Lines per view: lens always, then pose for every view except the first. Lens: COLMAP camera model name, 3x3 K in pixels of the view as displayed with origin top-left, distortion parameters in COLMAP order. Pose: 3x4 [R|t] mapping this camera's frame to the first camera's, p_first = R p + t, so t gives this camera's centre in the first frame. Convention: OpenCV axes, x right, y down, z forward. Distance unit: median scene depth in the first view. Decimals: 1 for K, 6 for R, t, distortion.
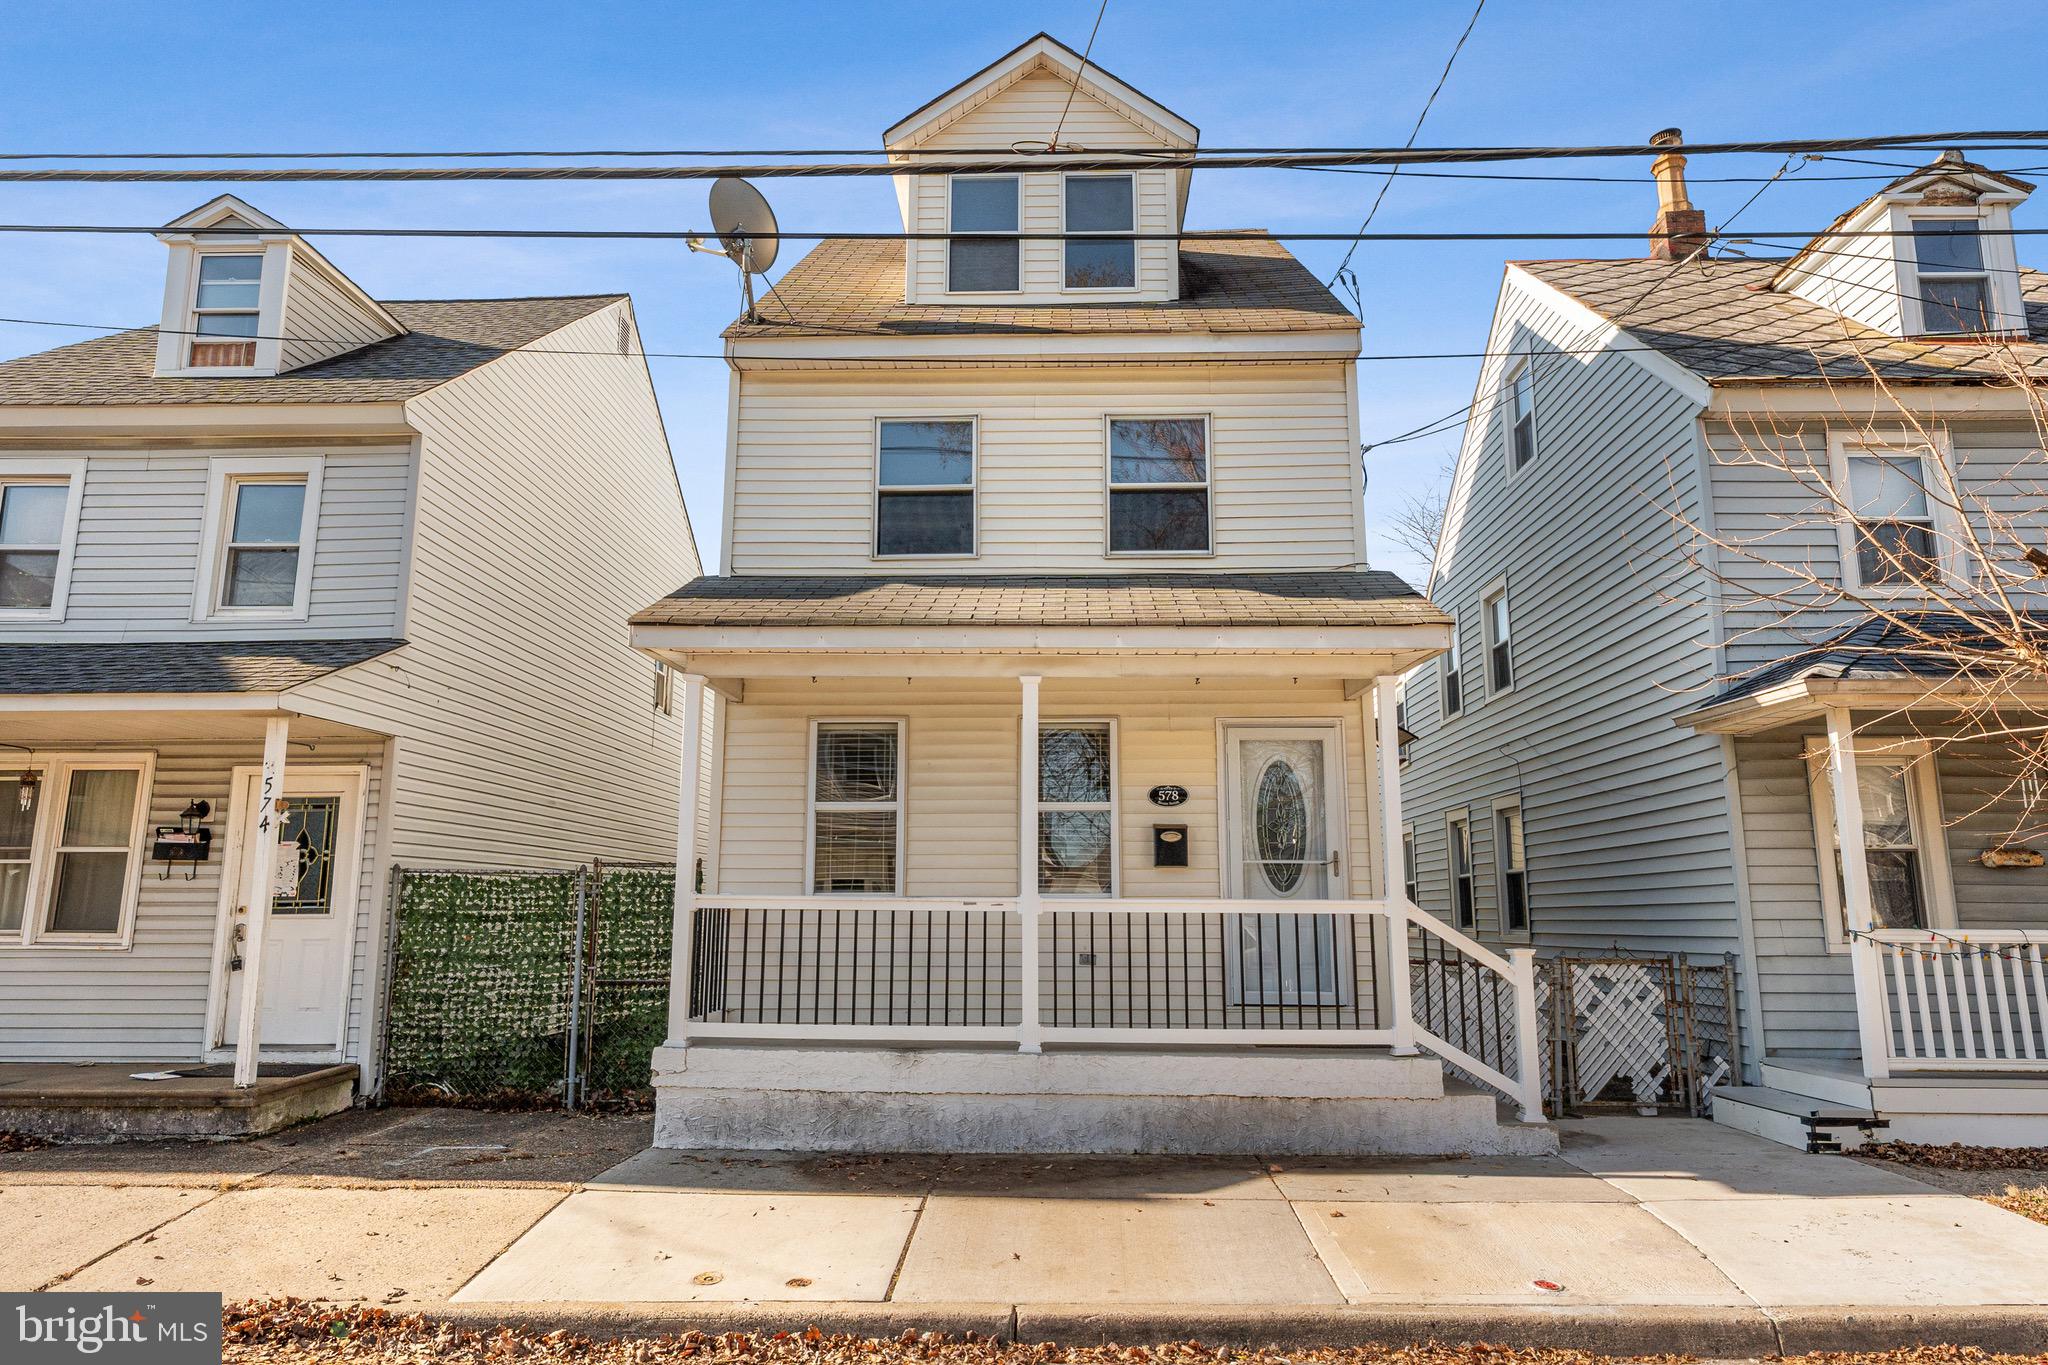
lens RADIAL K [[1259.3, 0, 1025.0], [0, 1259.3, 683.5], [0, 0, 1]] dist [0.005593, 0.000998]
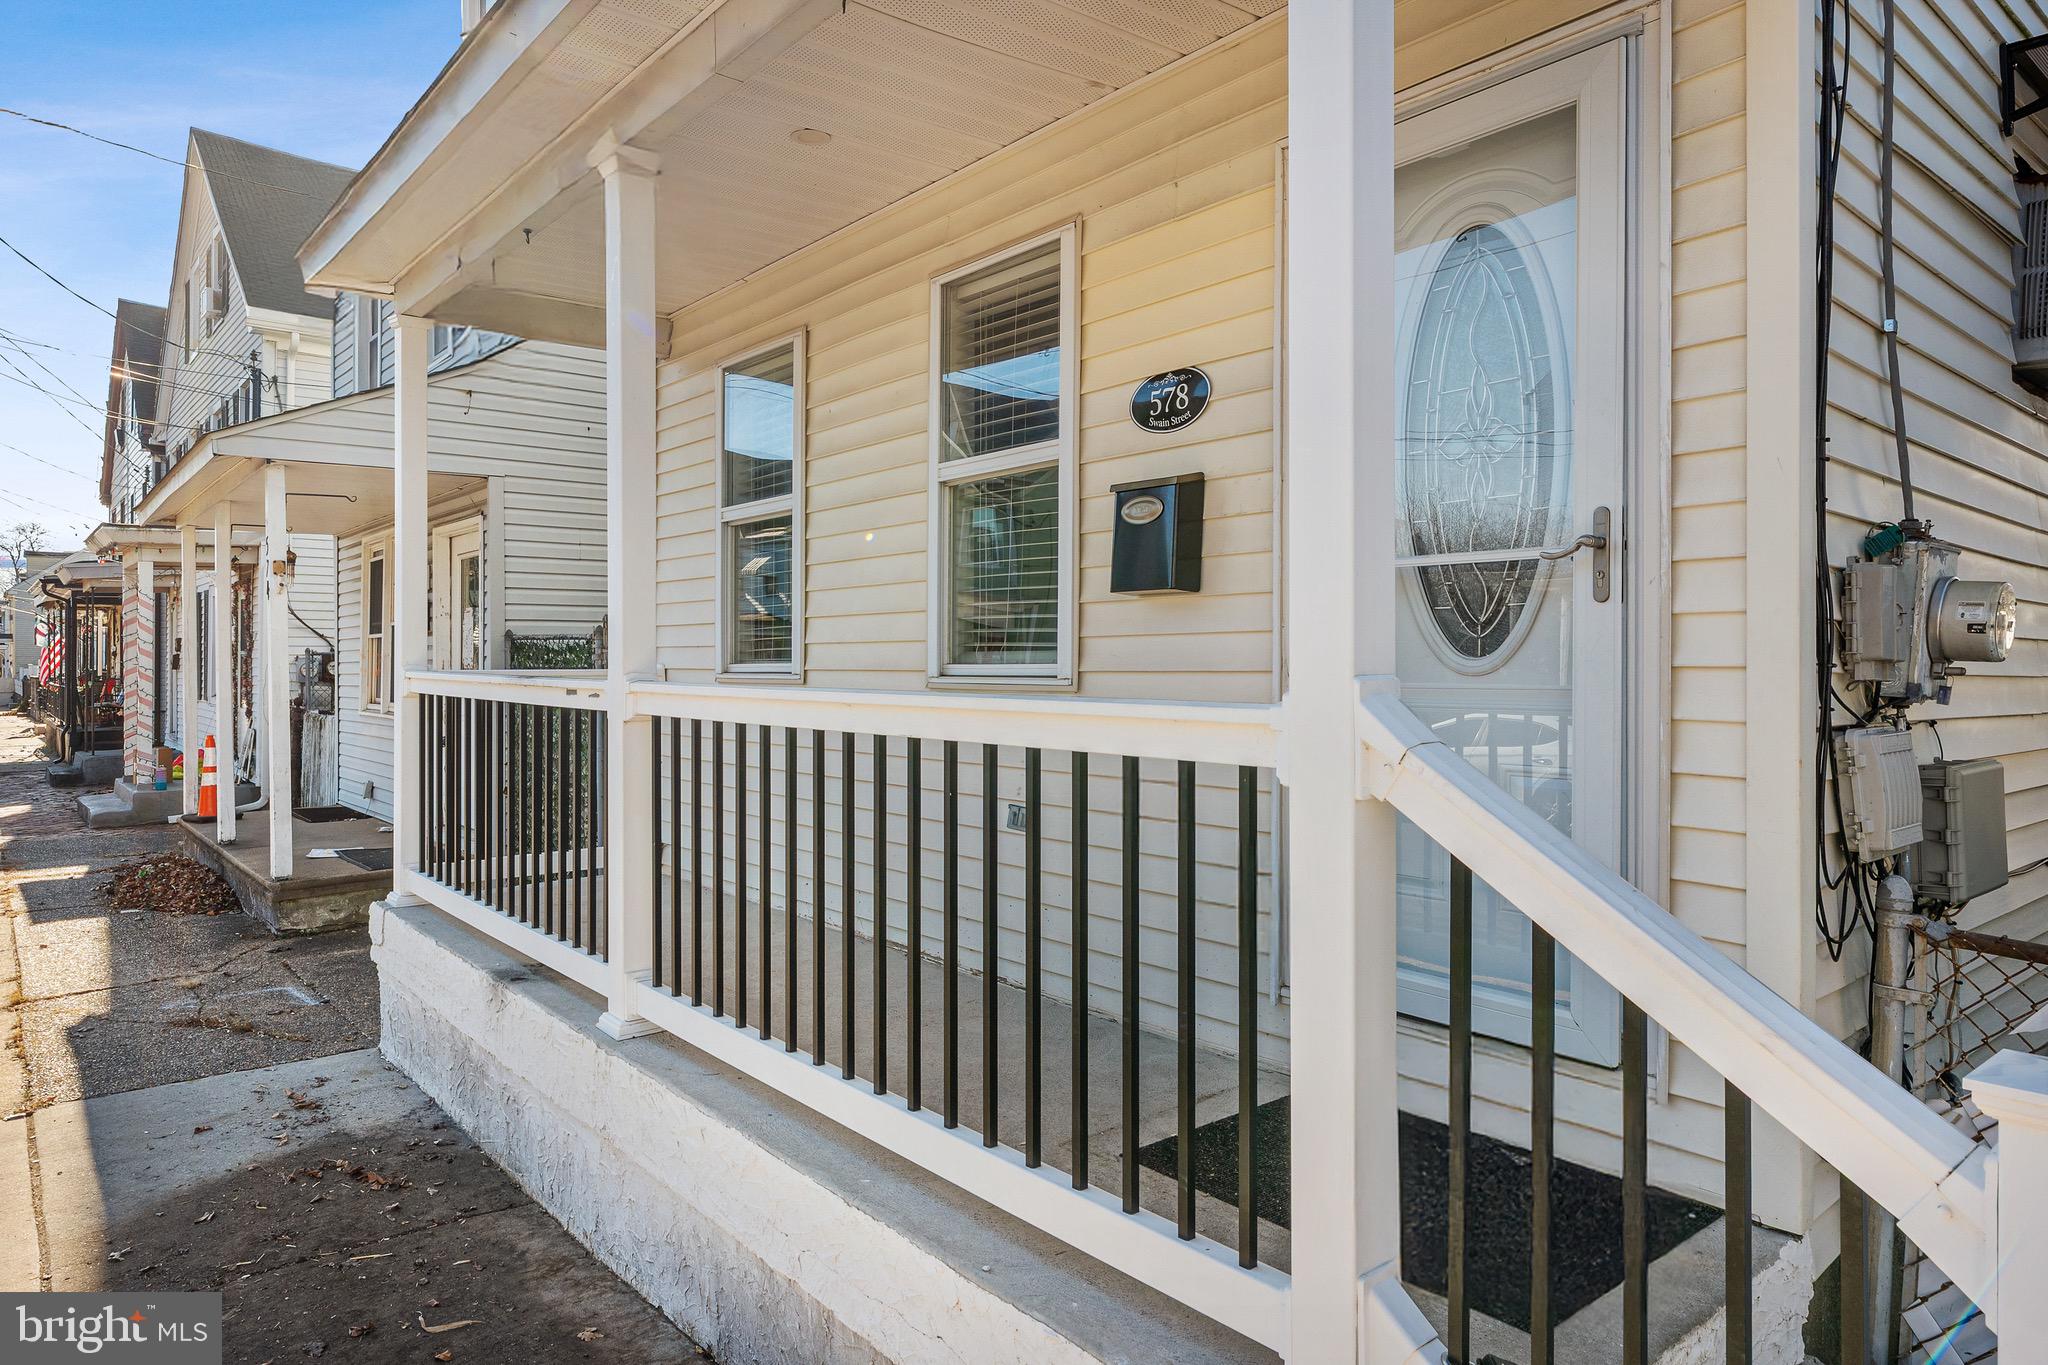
lens RADIAL K [[1259.3, 0, 1028.4], [0, 1259.3, 675.0], [0, 0, 1]] dist [0.005593, 0.000998]
pose [[0.672072, 0.004182, -0.740474, 0.361720], [0.136044, 0.982265, 0.129025, 0.115889], [0.727881, -0.187451, 0.659584, 0.722557]]
